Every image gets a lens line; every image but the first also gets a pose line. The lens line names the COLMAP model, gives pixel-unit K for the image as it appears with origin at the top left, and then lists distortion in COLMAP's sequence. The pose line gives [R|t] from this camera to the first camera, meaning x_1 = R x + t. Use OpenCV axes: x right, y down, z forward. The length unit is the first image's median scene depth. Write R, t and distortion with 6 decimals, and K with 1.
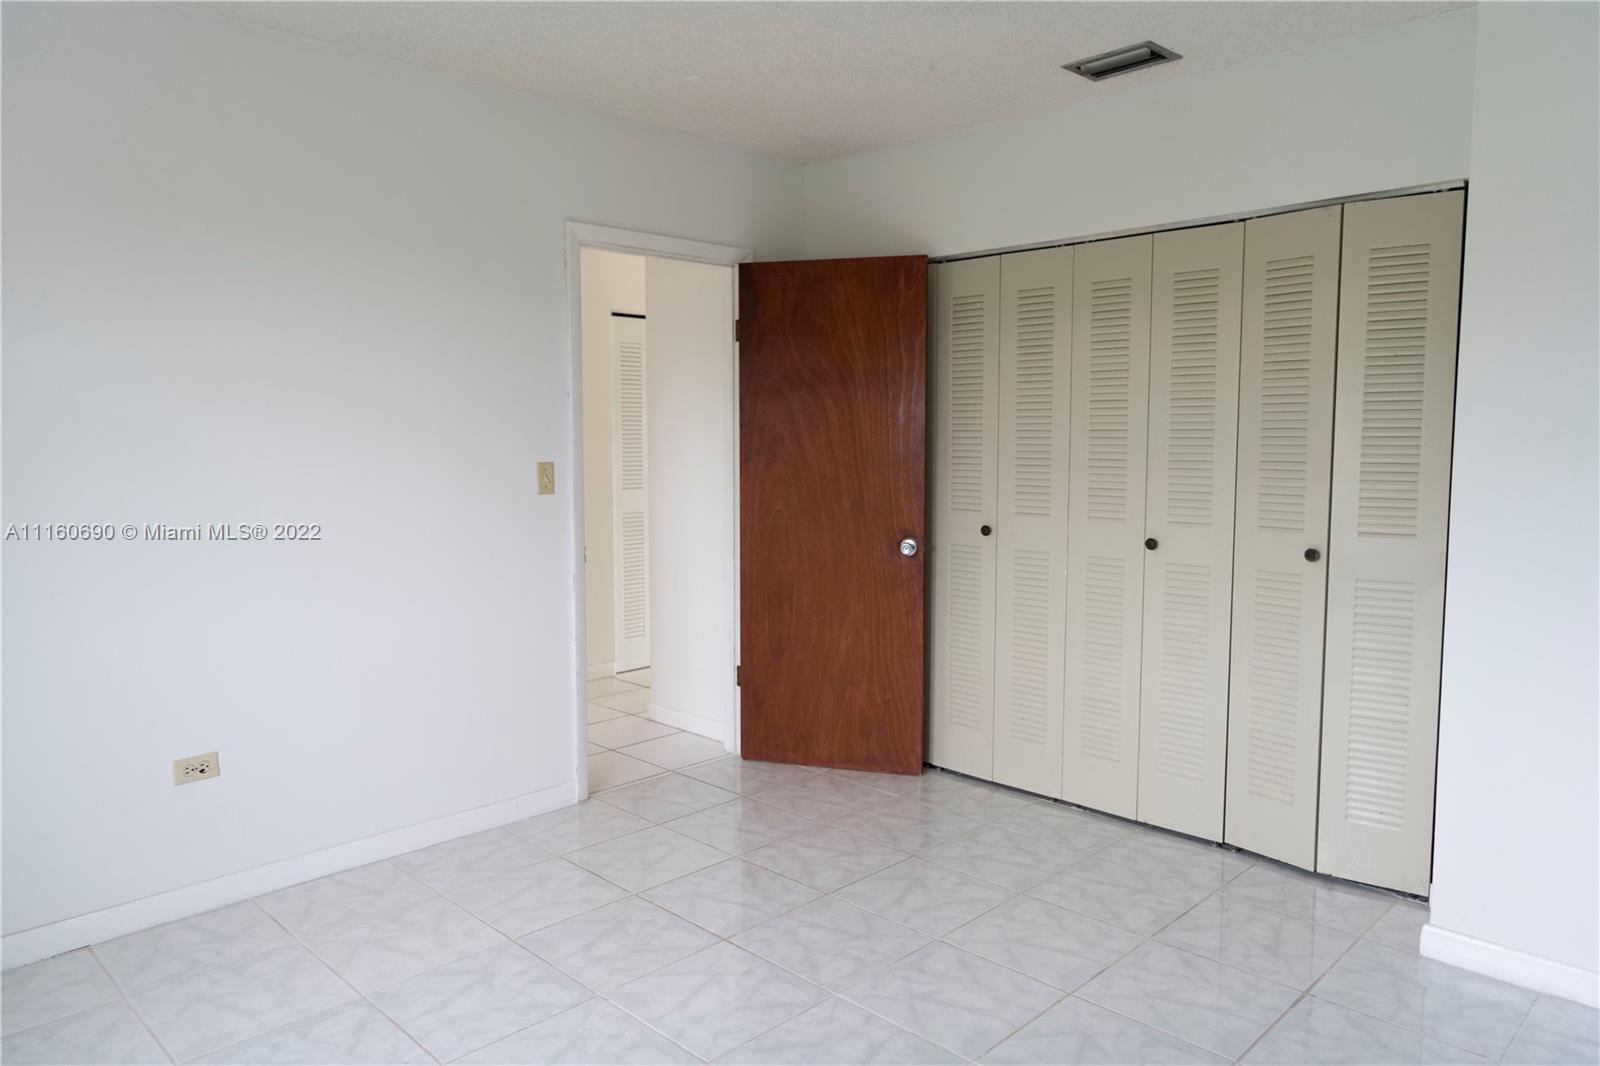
lens RADIAL K [[1078.4, 0, 800.0], [0, 1078.4, 533.0], [0, 0, 1]] dist [-0.046927, -0.001408]
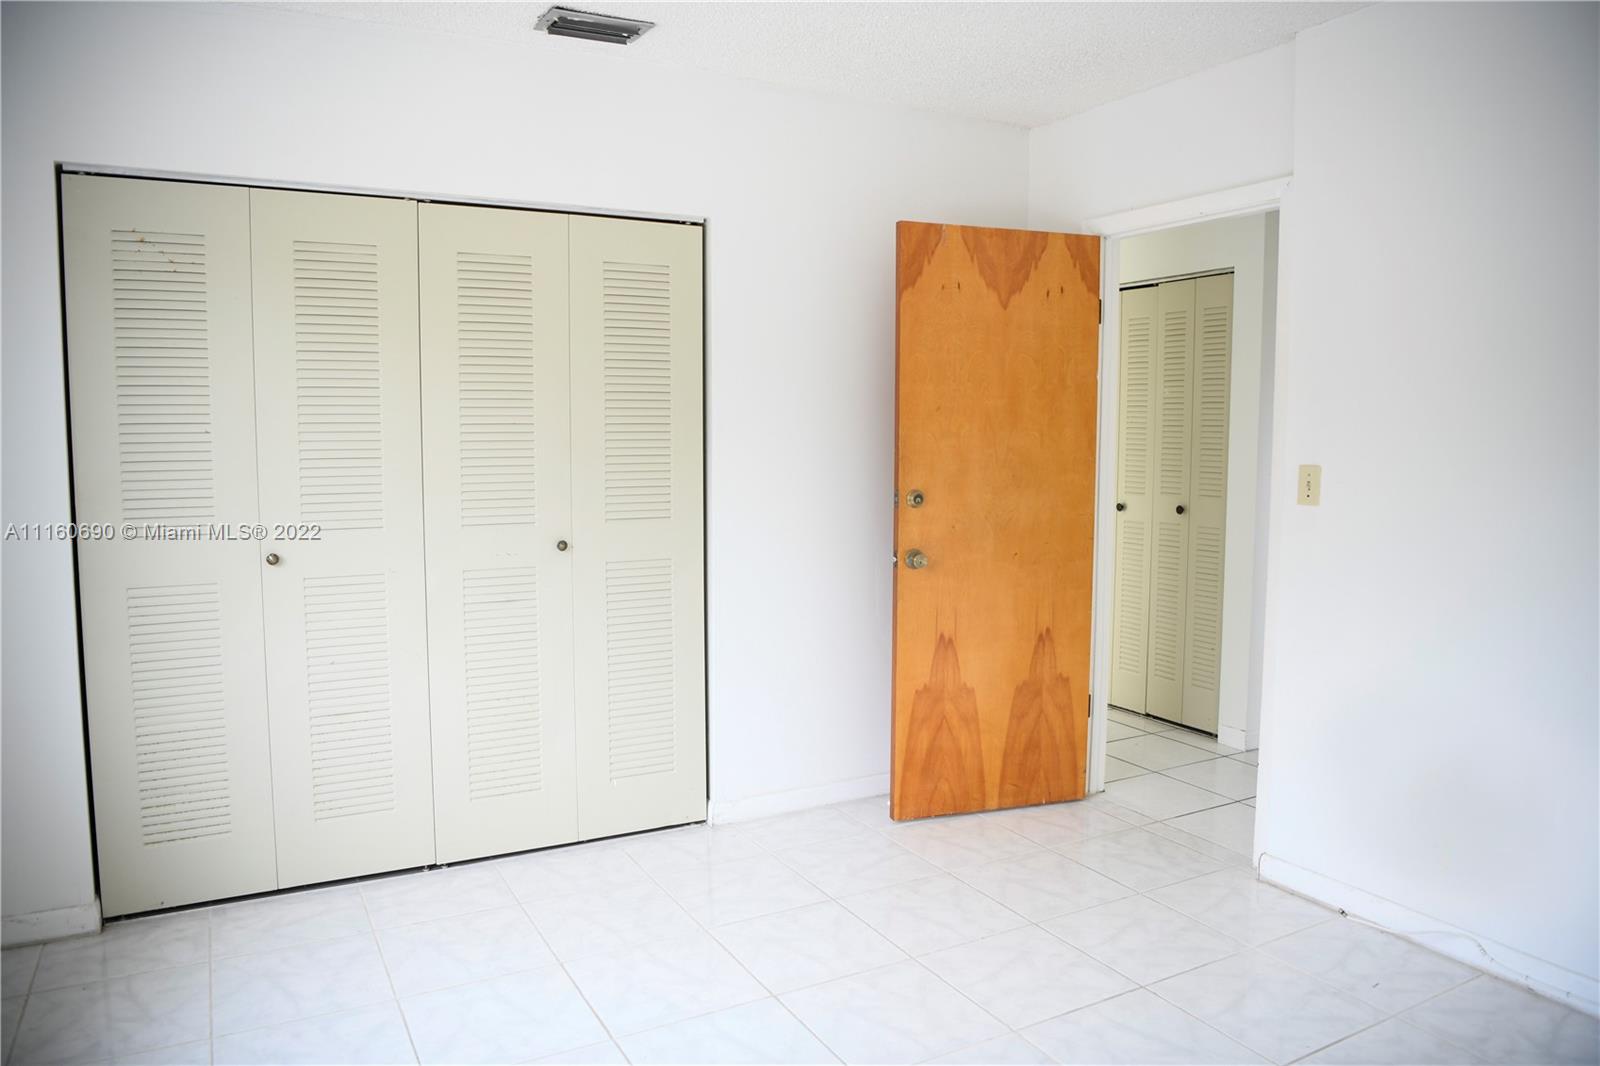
lens RADIAL K [[1078.4, 0, 800.0], [0, 1078.4, 533.0], [0, 0, 1]] dist [-0.046927, -0.001408]
pose [[0.279540, -0.086443, 0.956235, -0.526770], [0.084602, 0.994283, 0.065150, -0.045888], [-0.956400, 0.062688, 0.285255, 0.546618]]
